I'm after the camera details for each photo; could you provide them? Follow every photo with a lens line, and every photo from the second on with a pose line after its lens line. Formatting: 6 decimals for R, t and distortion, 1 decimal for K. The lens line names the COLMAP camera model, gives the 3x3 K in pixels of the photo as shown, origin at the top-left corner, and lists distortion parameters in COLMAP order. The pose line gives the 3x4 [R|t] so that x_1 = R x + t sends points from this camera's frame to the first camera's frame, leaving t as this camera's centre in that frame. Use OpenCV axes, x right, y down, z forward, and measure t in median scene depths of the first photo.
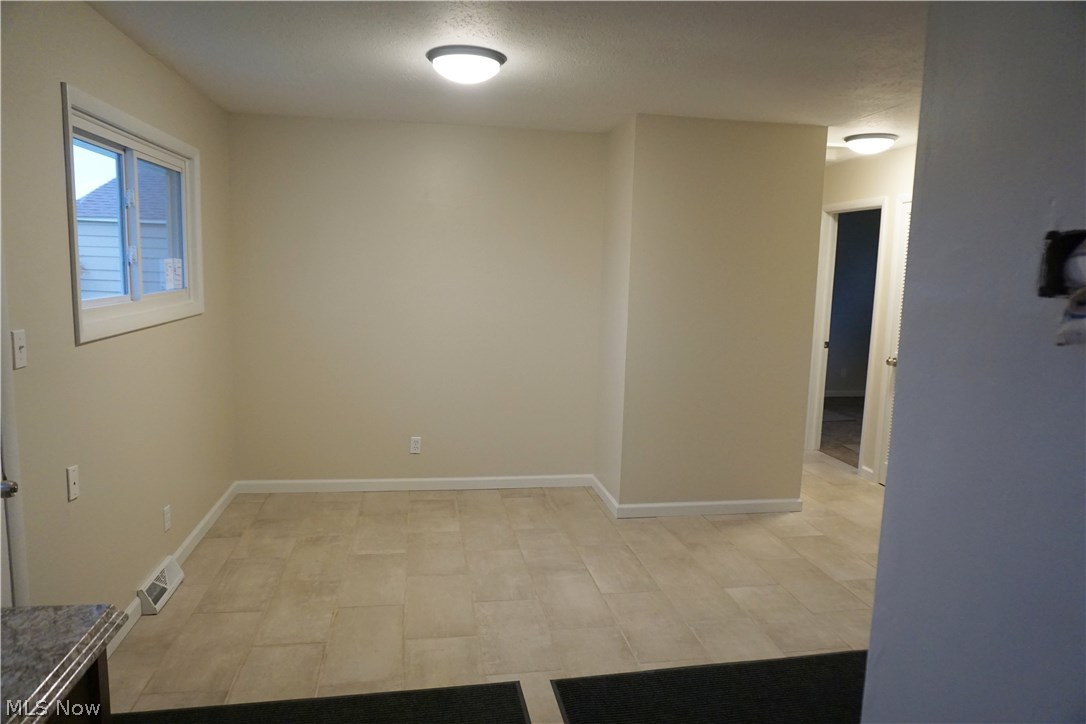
lens RADIAL K [[728.9, 0, 544.2], [0, 728.9, 367.4], [0, 0, 1]] dist [-0.050747, 0.041822]
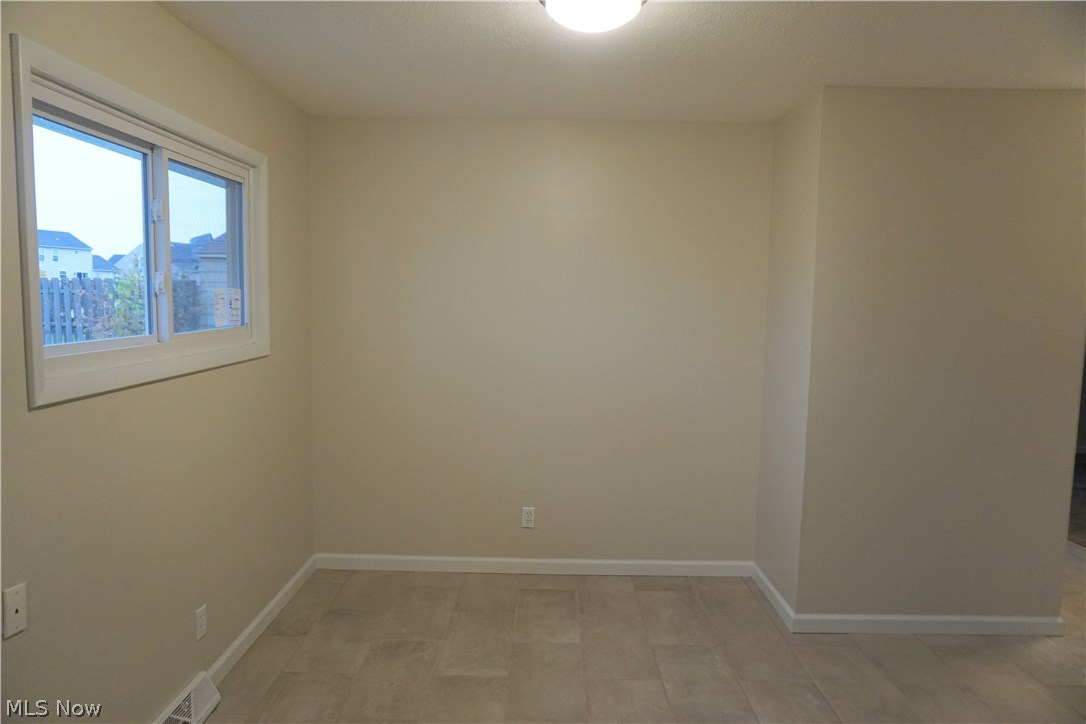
lens RADIAL K [[728.9, 0, 544.2], [0, 728.9, 367.4], [0, 0, 1]] dist [-0.050747, 0.041822]
pose [[0.984585, 0.004850, -0.174838, -0.024245], [-0.012526, 0.999004, -0.042827, -0.030555], [0.174457, 0.044357, 0.983665, 0.253843]]
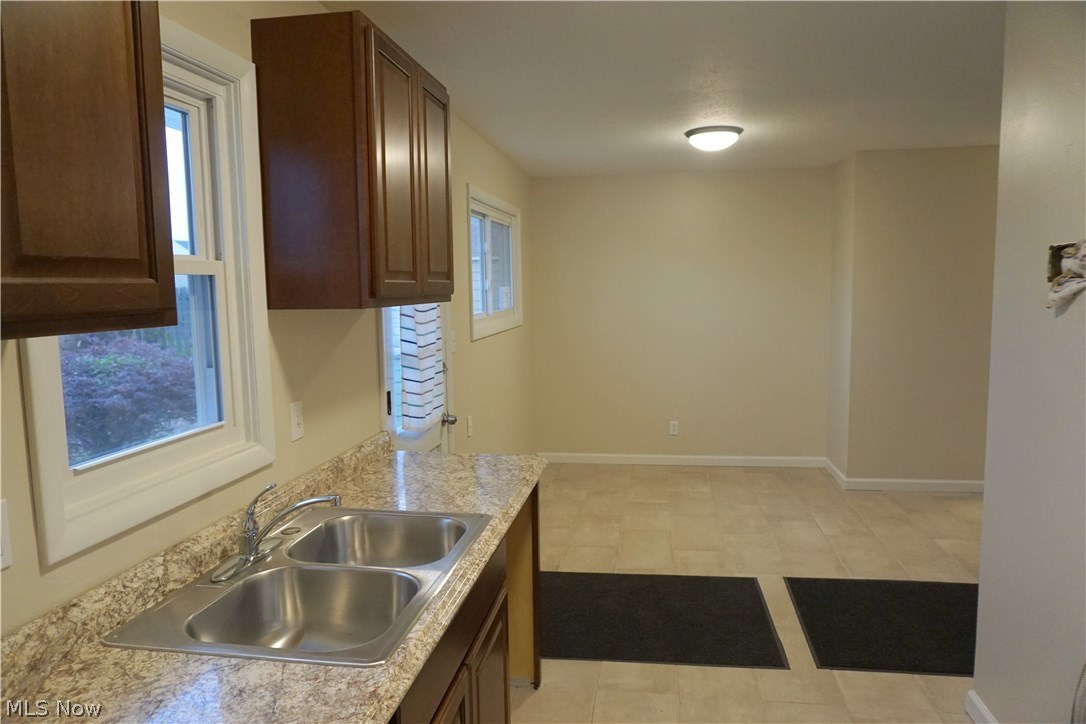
lens RADIAL K [[728.9, 0, 544.2], [0, 728.9, 367.4], [0, 0, 1]] dist [-0.050747, 0.041822]
pose [[0.945298, -0.010043, -0.326054, 0.025665], [0.000753, 0.999591, -0.028605, 0.047114], [0.326208, 0.026794, 0.944918, -0.314503]]
